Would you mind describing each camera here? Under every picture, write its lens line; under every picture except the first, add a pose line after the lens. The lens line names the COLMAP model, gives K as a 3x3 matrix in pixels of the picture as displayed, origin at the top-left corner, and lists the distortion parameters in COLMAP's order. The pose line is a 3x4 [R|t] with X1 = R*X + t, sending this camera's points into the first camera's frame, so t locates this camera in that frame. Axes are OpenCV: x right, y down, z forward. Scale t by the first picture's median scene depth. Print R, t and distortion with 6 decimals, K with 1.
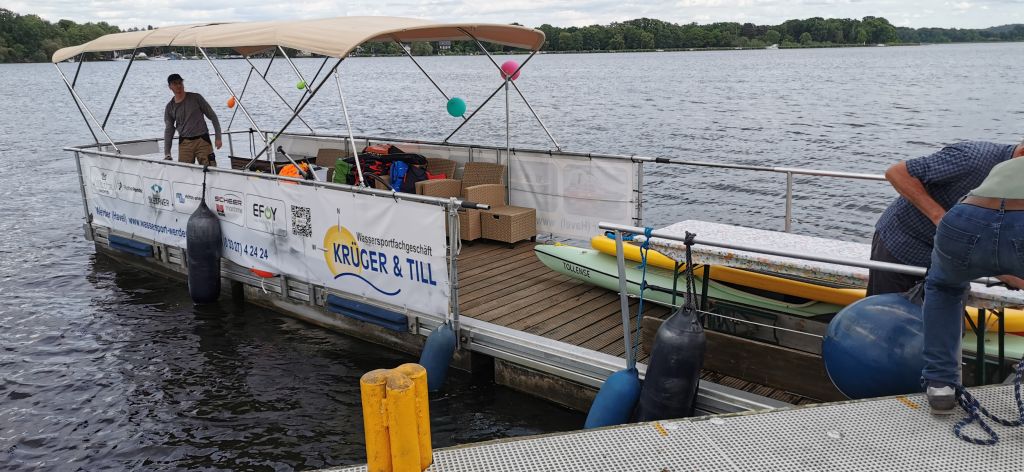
lens RADIAL K [[752.3, 0, 512.0], [0, 752.3, 236.0], [0, 0, 1]] dist [0.089907, -0.003138]
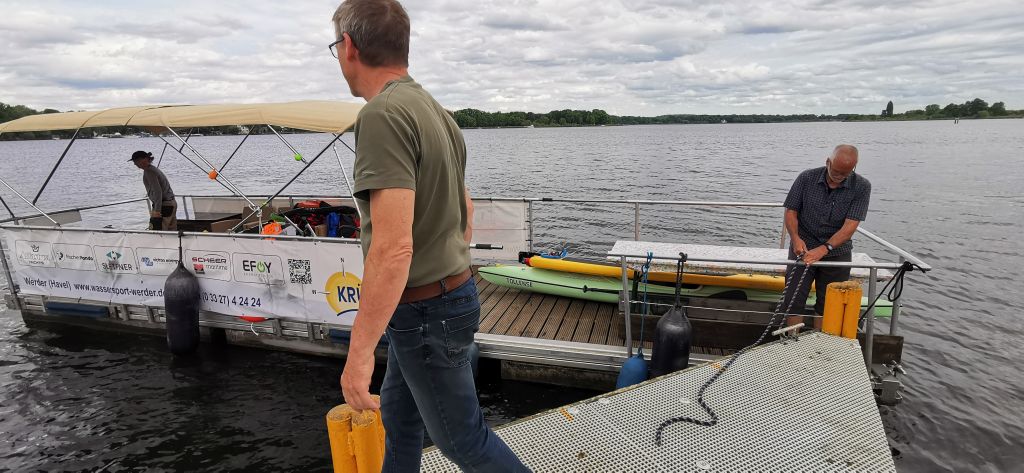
lens RADIAL K [[464.7, 0, 512.0], [0, 464.7, 236.5], [0, 0, 1]] dist [0.057333, -0.000136]
pose [[0.927306, -0.093610, 0.362409, -0.208211], [0.099101, 0.995071, 0.003455, -0.039191], [-0.360946, 0.032711, 0.932013, 0.171894]]
